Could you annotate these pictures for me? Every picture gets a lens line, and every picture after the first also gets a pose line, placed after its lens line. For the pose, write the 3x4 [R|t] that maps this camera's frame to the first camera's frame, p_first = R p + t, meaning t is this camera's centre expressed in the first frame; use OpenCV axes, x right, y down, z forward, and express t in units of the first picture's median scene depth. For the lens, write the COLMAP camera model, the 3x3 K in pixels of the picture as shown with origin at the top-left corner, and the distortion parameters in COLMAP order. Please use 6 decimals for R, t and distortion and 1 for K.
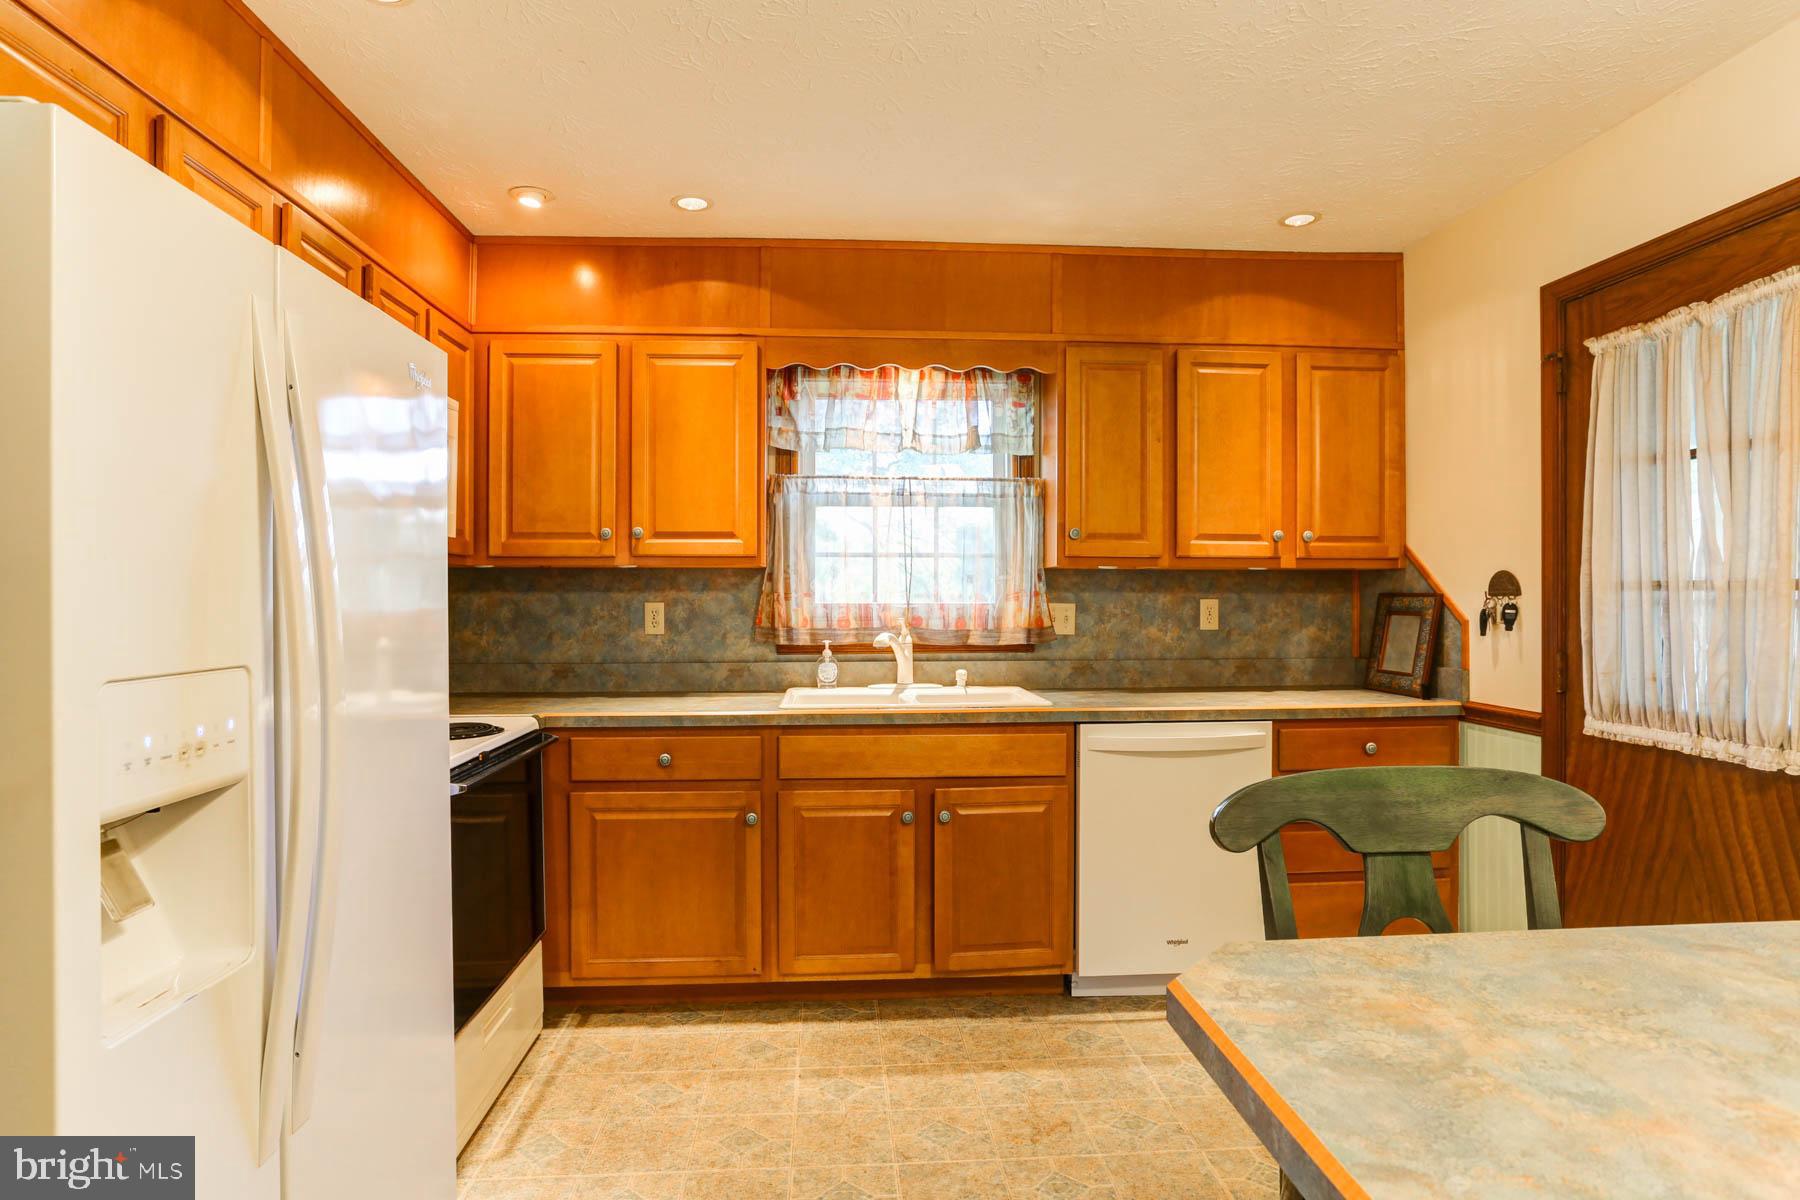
lens RADIAL K [[985.2, 0, 874.7], [0, 985.2, 595.8], [0, 0, 1]] dist [-0.051265, 0.023445]
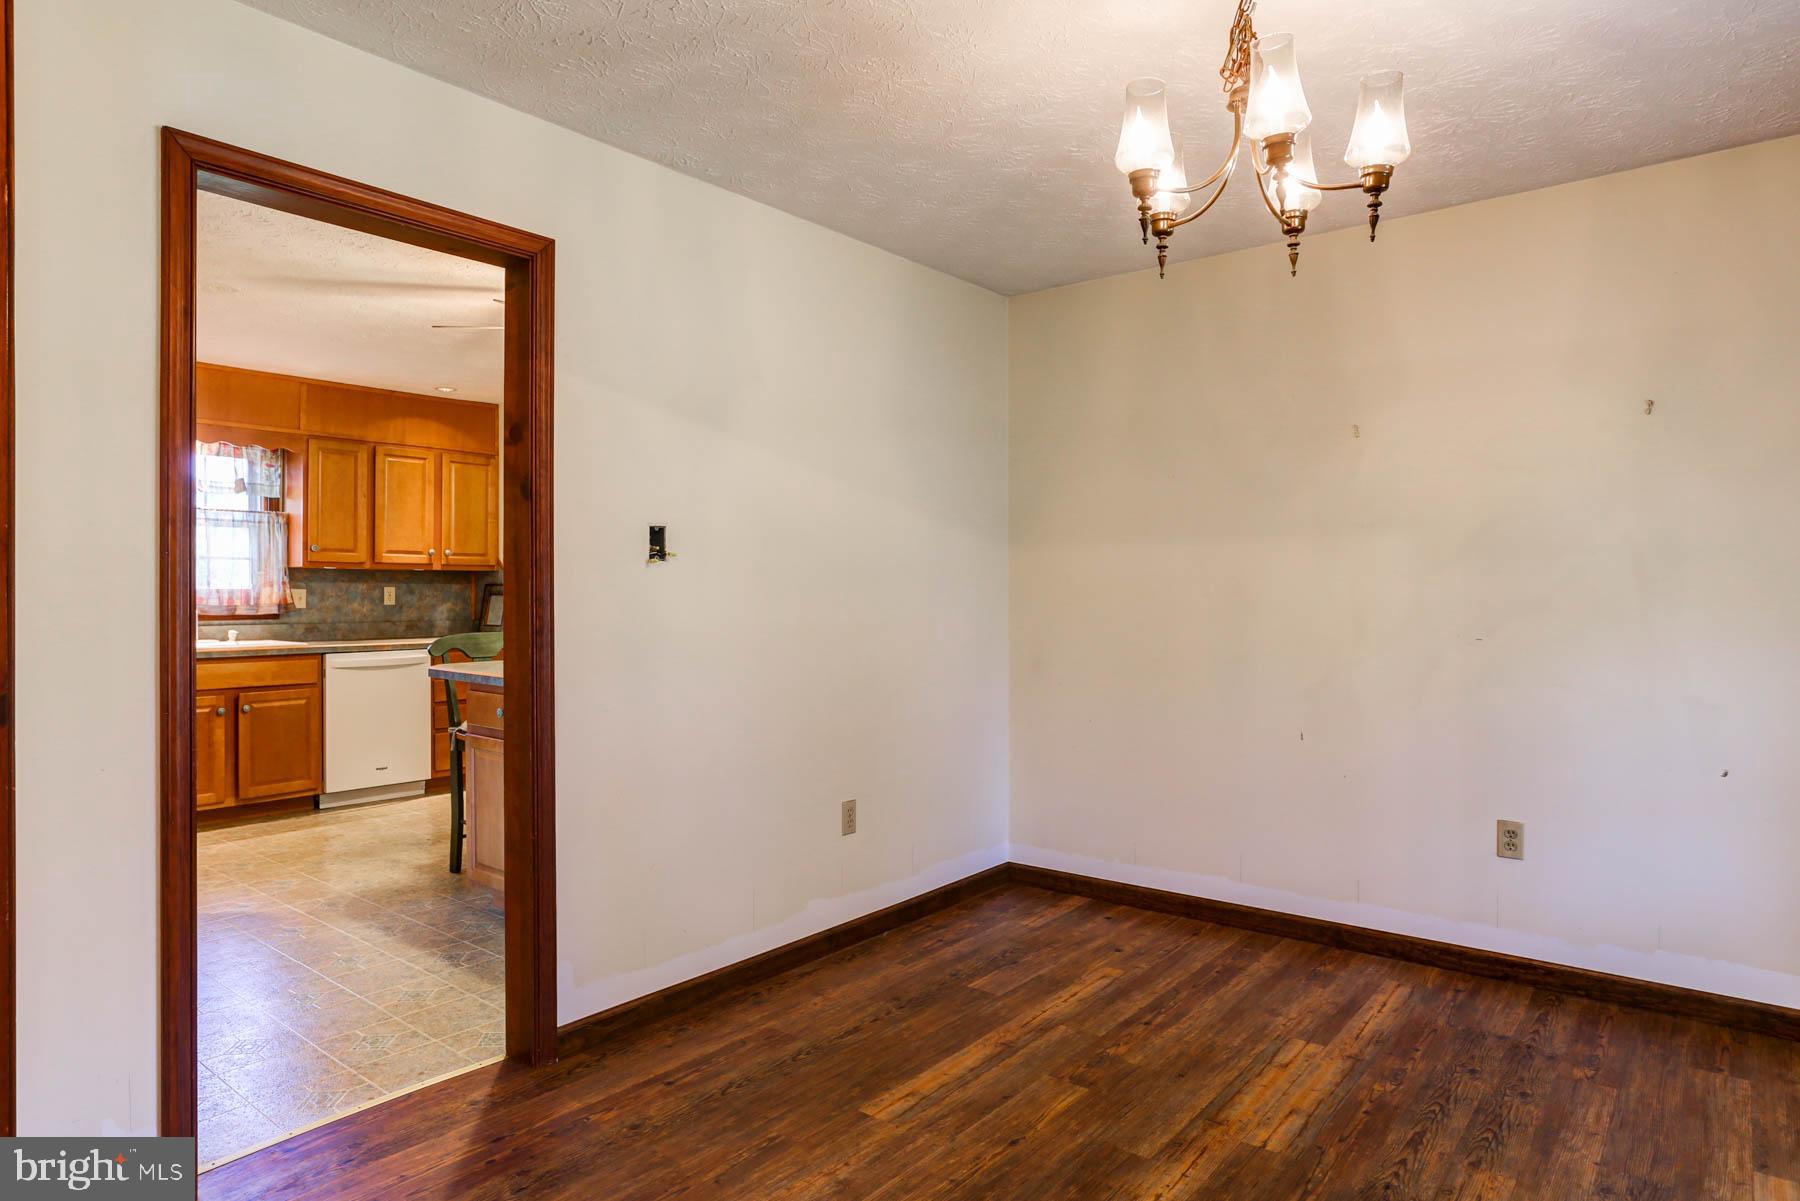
lens RADIAL K [[1094.7, 0, 911.0], [0, 1094.7, 594.5], [0, 0, 1]] dist [-0.051804, 0.033123]
pose [[0.671224, -0.000460, 0.741255, -0.493951], [-0.000408, 0.999999, 0.000990, 0.015793], [-0.741255, -0.000967, 0.671223, -1.037279]]
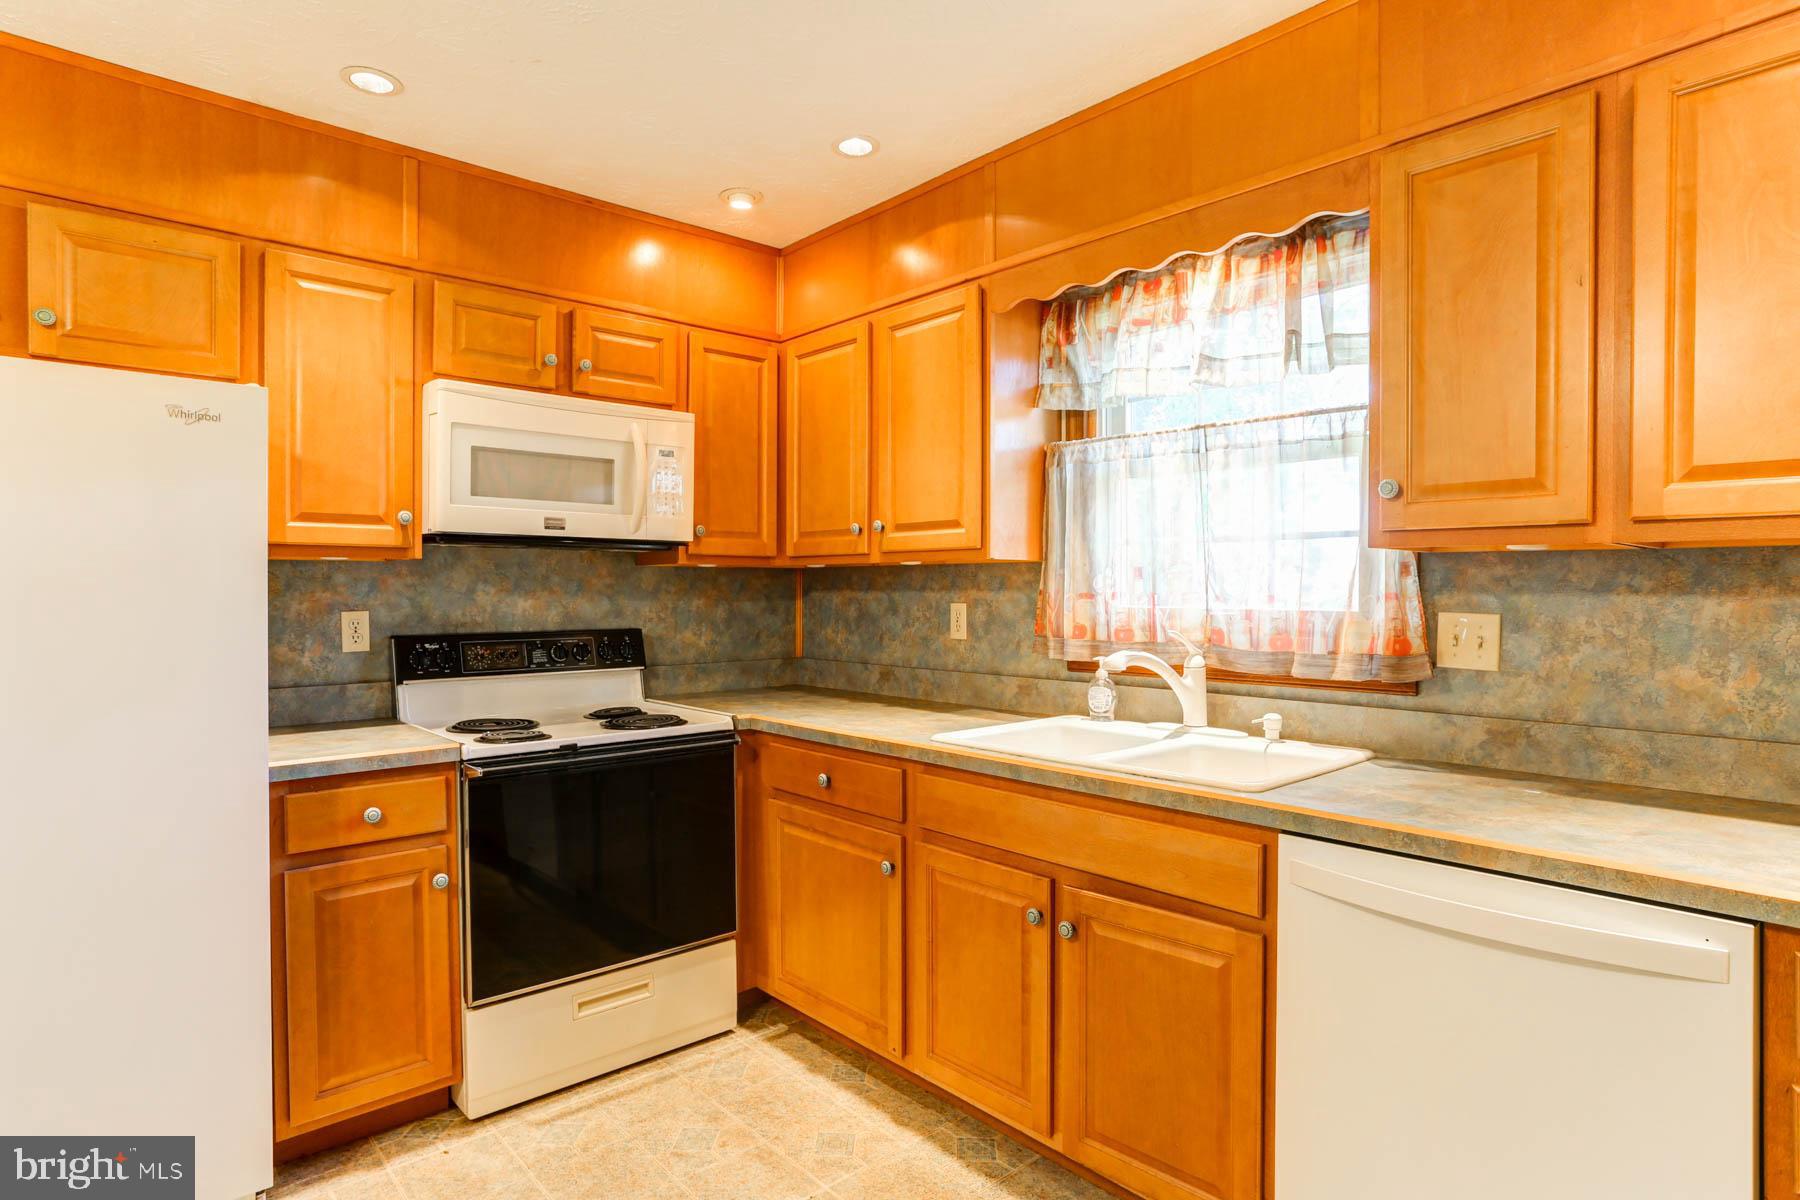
lens RADIAL K [[942.1, 0, 883.7], [0, 942.1, 598.0], [0, 0, 1]] dist [-0.049816, 0.021248]
pose [[0.622725, 0.008172, -0.782398, 0.430935], [-0.002762, 0.999962, 0.008246, -0.005301], [0.782436, -0.002974, 0.622724, 0.447813]]
